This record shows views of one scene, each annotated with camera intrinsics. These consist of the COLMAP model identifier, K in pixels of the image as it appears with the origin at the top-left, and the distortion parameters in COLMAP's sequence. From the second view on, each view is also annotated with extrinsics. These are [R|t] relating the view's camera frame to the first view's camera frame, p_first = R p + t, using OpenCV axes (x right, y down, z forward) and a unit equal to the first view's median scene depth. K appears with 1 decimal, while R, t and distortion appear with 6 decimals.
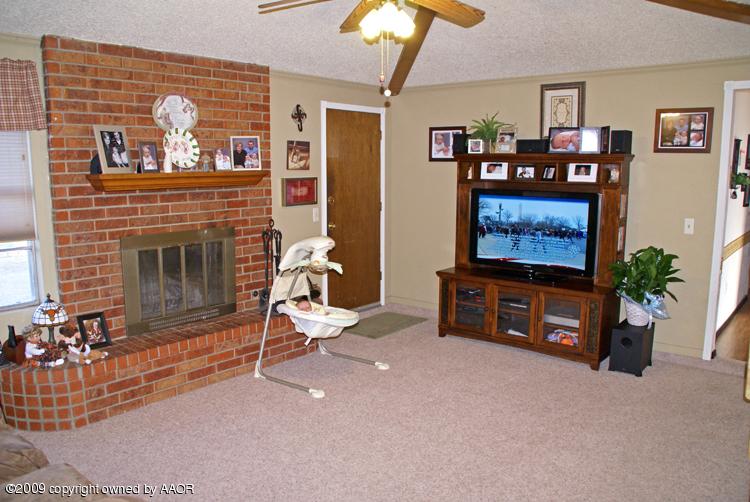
lens RADIAL K [[587.7, 0, 370.9], [0, 587.7, 255.1], [0, 0, 1]] dist [-0.179614, 0.130377]
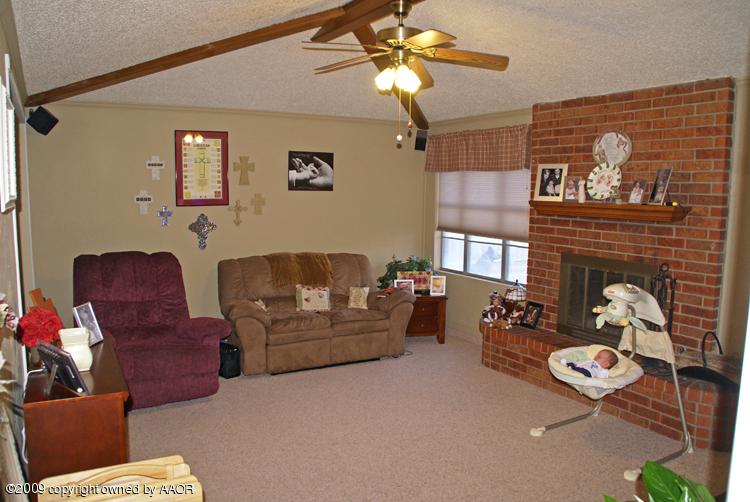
lens RADIAL K [[587.7, 0, 370.9], [0, 587.7, 255.1], [0, 0, 1]] dist [-0.179614, 0.130377]
pose [[-0.338399, 0.107207, -0.934876, 0.857002], [-0.148271, 0.975004, 0.165479, -0.166207], [0.929248, 0.194613, -0.314044, 0.973125]]
